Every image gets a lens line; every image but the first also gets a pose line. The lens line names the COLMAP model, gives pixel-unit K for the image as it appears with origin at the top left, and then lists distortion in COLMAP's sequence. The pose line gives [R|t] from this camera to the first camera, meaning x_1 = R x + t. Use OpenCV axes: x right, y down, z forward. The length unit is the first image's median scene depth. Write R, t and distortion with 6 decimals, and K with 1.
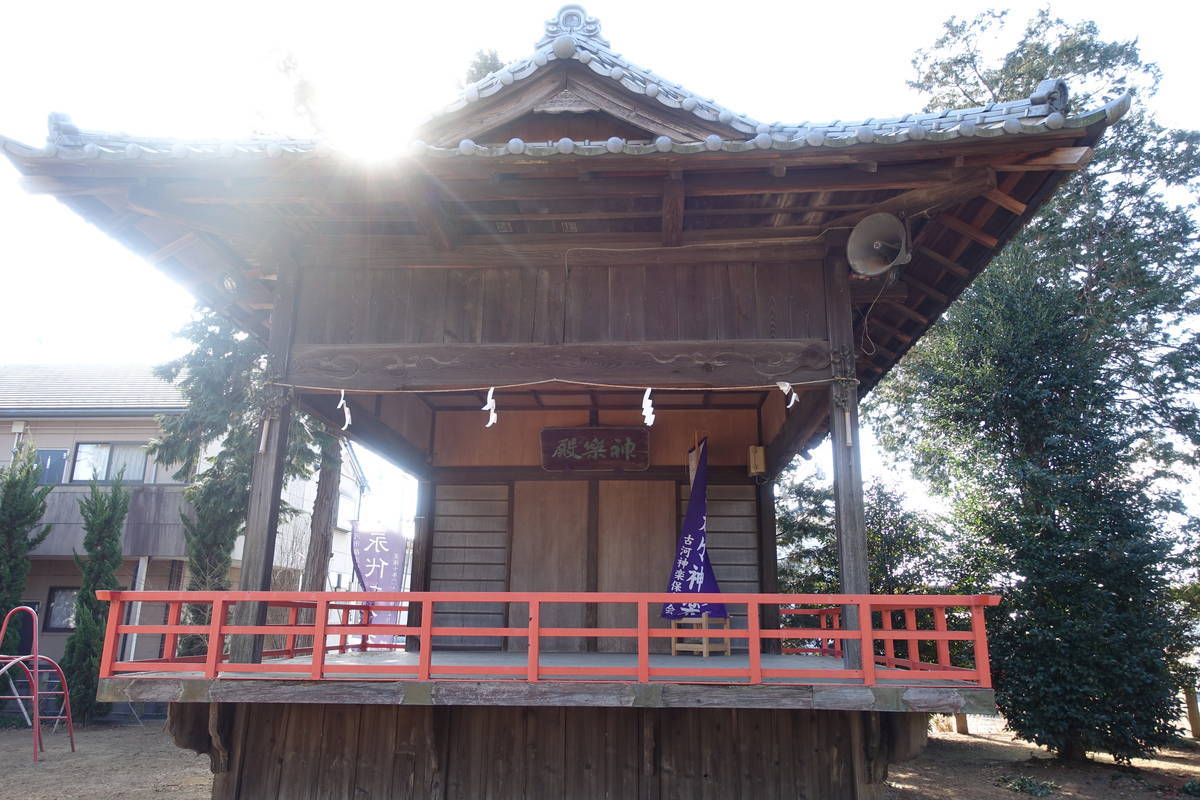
lens RADIAL K [[826.1, 0, 601.5], [0, 826.1, 398.8], [0, 0, 1]] dist [-0.005115, 0.001053]
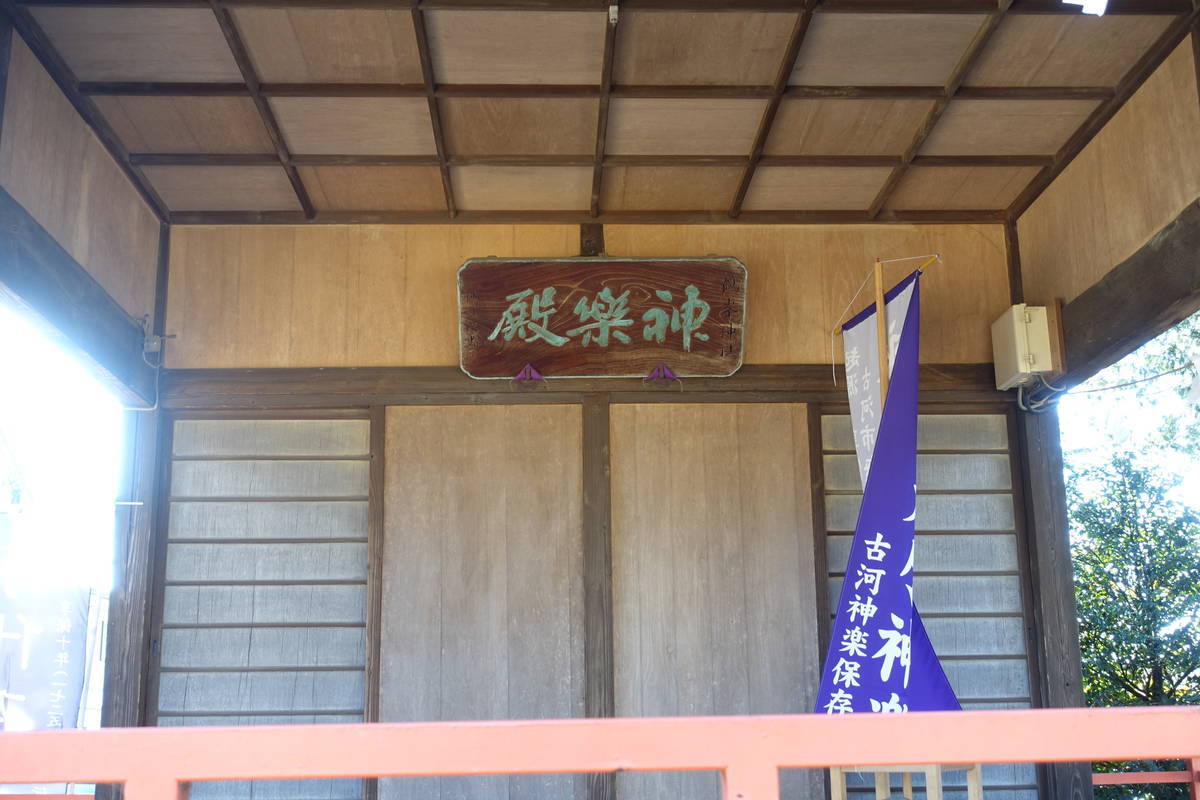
lens RADIAL K [[1436.5, 0, 601.2], [0, 1436.5, 402.2], [0, 0, 1]] dist [-0.013535, -0.011524]
pose [[0.994832, -0.002410, 0.101510, -0.075378], [-0.000939, 0.999457, 0.032934, 0.077439], [-0.101534, -0.032859, 0.994289, 0.343321]]
